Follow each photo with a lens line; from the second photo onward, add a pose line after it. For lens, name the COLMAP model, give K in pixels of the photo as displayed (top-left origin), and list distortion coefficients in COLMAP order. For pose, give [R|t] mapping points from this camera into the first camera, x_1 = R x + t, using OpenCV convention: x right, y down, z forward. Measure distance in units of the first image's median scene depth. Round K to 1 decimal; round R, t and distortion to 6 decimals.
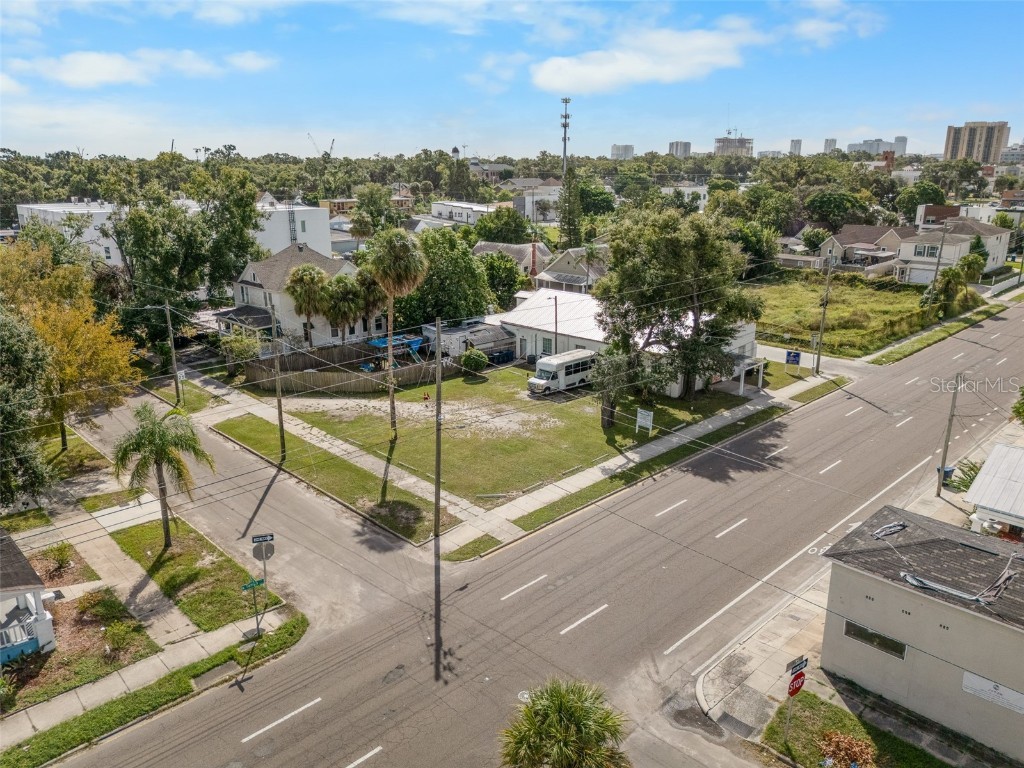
lens RADIAL K [[755.3, 0, 512.4], [0, 755.3, 393.2], [0, 0, 1]] dist [0.063560, -0.068283]
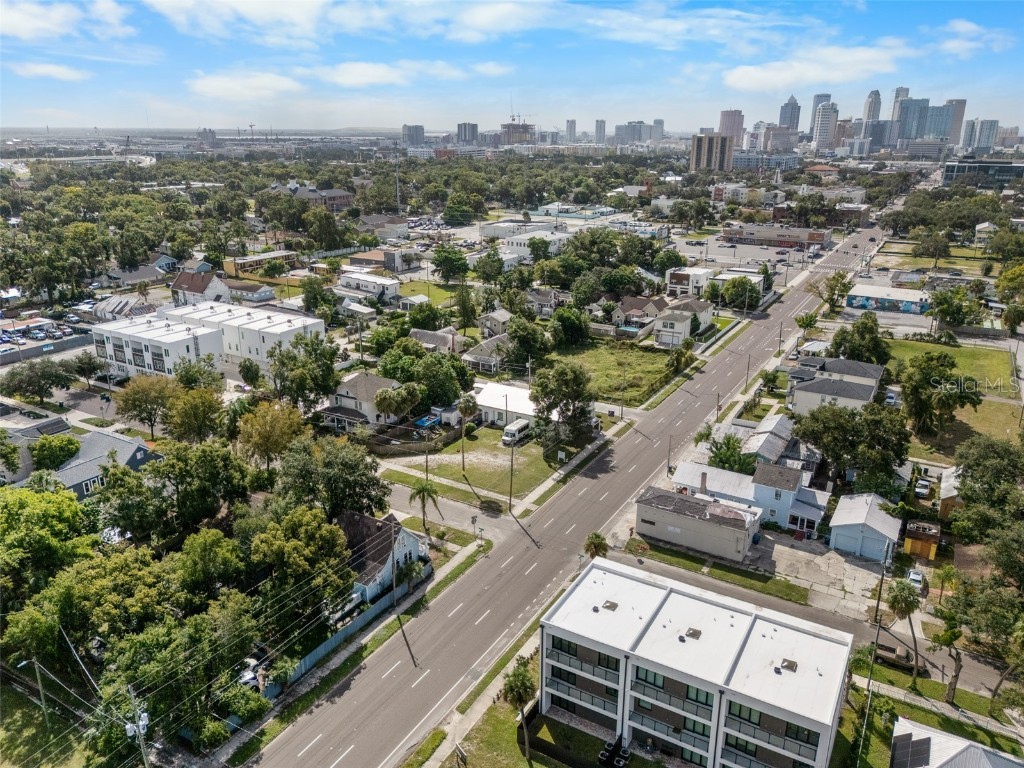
lens RADIAL K [[755.3, 0, 512.4], [0, 755.3, 393.2], [0, 0, 1]] dist [0.063560, -0.068283]
pose [[0.963469, -0.080558, 0.255419, -0.540483], [0.069417, 0.996213, 0.052353, -0.280241], [-0.258669, -0.032710, 0.965412, -1.213012]]
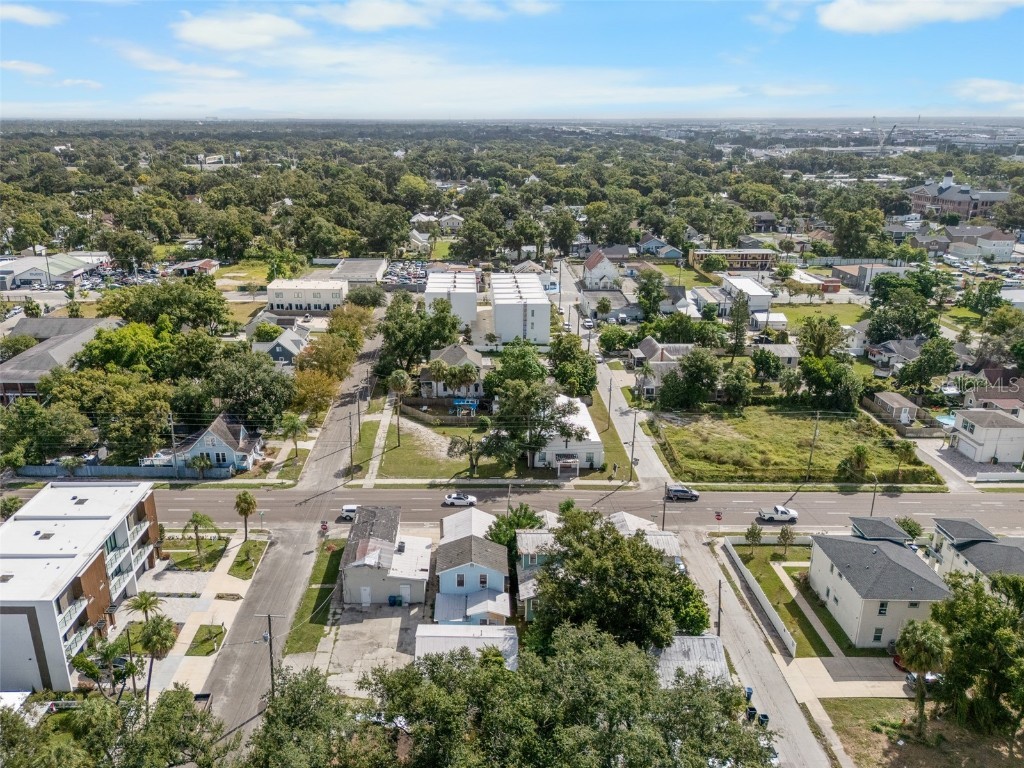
lens RADIAL K [[798.5, 0, 452.6], [0, 798.5, 364.4], [0, 0, 1]] dist [0.076231, 0.000984]
pose [[0.702770, 0.213123, -0.678744, 1.554782], [-0.207182, 0.974030, 0.091326, -0.438632], [0.680581, 0.076443, 0.728674, -0.761431]]
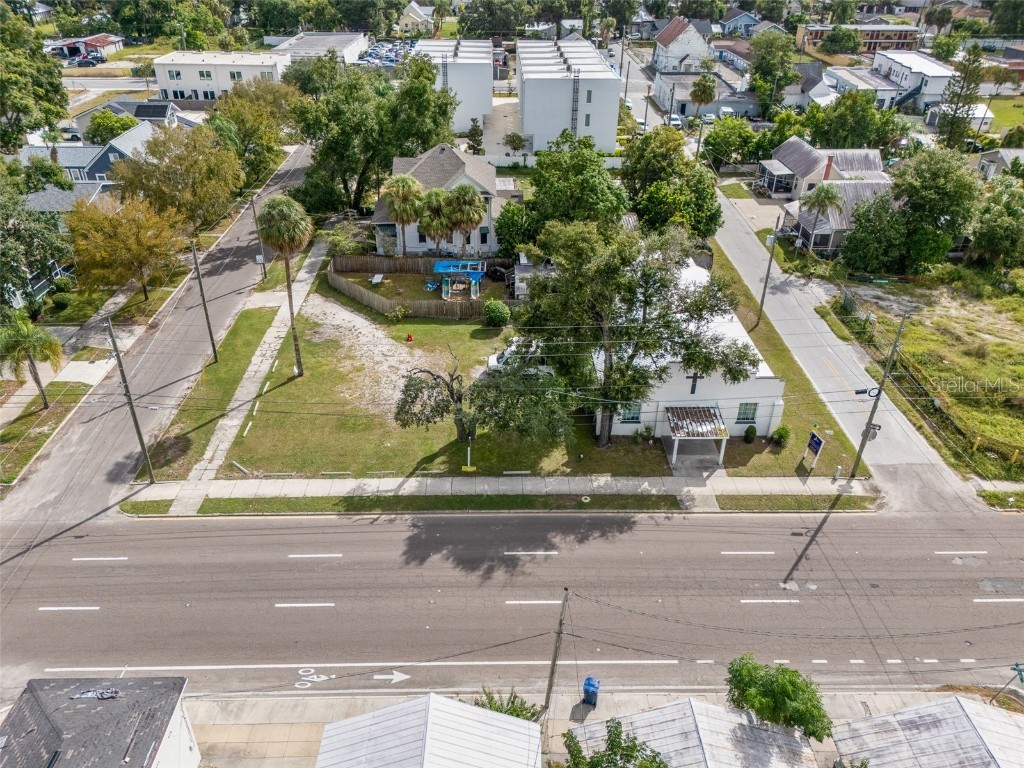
lens RADIAL K [[755.3, 0, 512.4], [0, 755.3, 393.2], [0, 0, 1]] dist [0.063560, -0.068283]
pose [[0.727023, 0.367331, -0.580091, 0.655744], [-0.208838, 0.923133, 0.322820, -0.307133], [0.654083, -0.113552, 0.747851, 0.330369]]
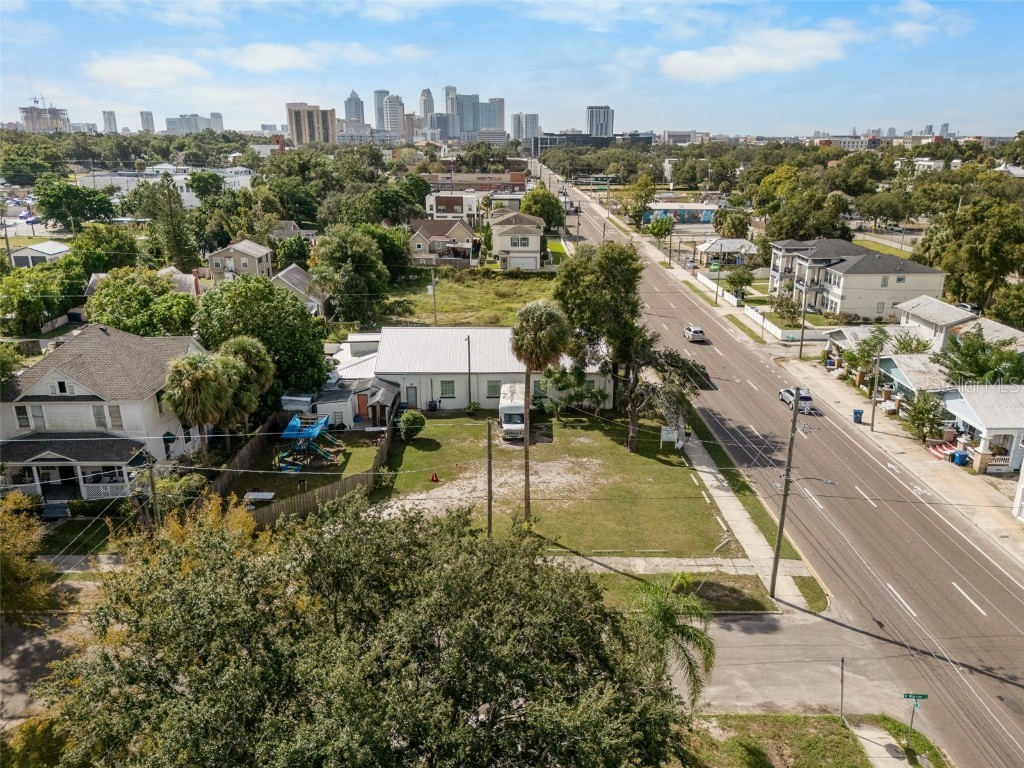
lens RADIAL K [[755.3, 0, 512.4], [0, 755.3, 393.2], [0, 0, 1]] dist [0.063560, -0.068283]
pose [[0.682696, -0.226115, 0.694836, -0.672027], [0.203715, 0.972111, 0.116191, -0.181967], [-0.701731, 0.062225, 0.709720, 0.341406]]
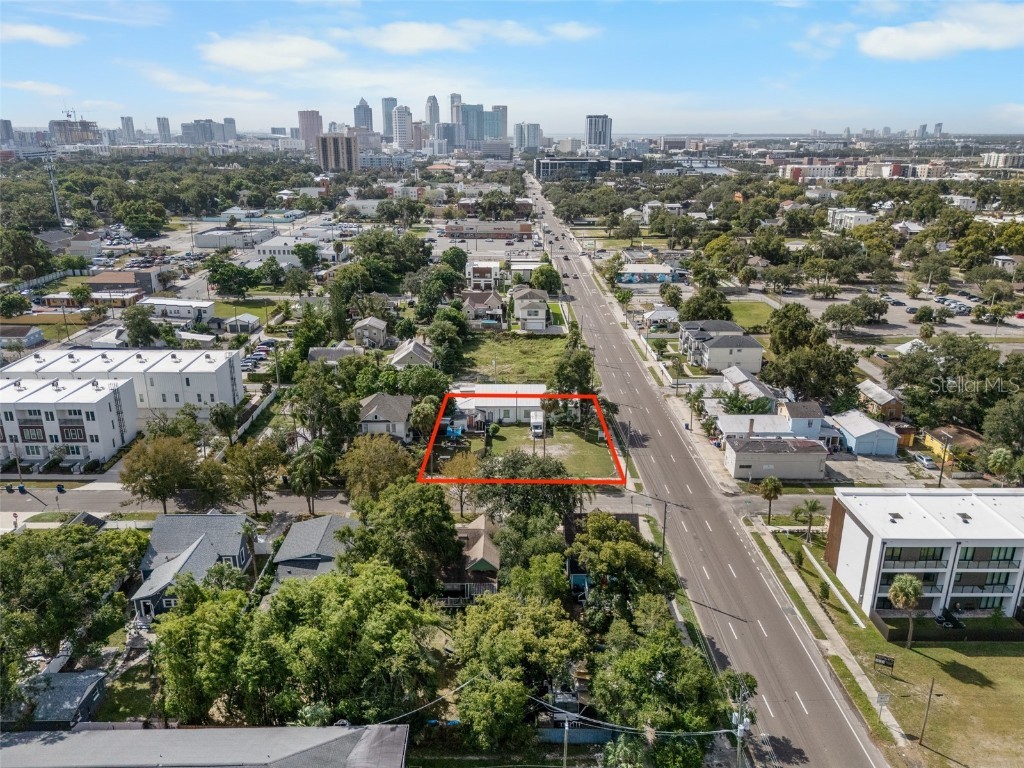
lens RADIAL K [[755.3, 0, 512.4], [0, 755.3, 393.2], [0, 0, 1]] dist [0.063560, -0.068283]
pose [[0.683114, -0.230558, 0.692963, -1.690889], [0.201579, 0.971524, 0.124525, -0.457590], [-0.701941, 0.054622, 0.710138, -0.617658]]
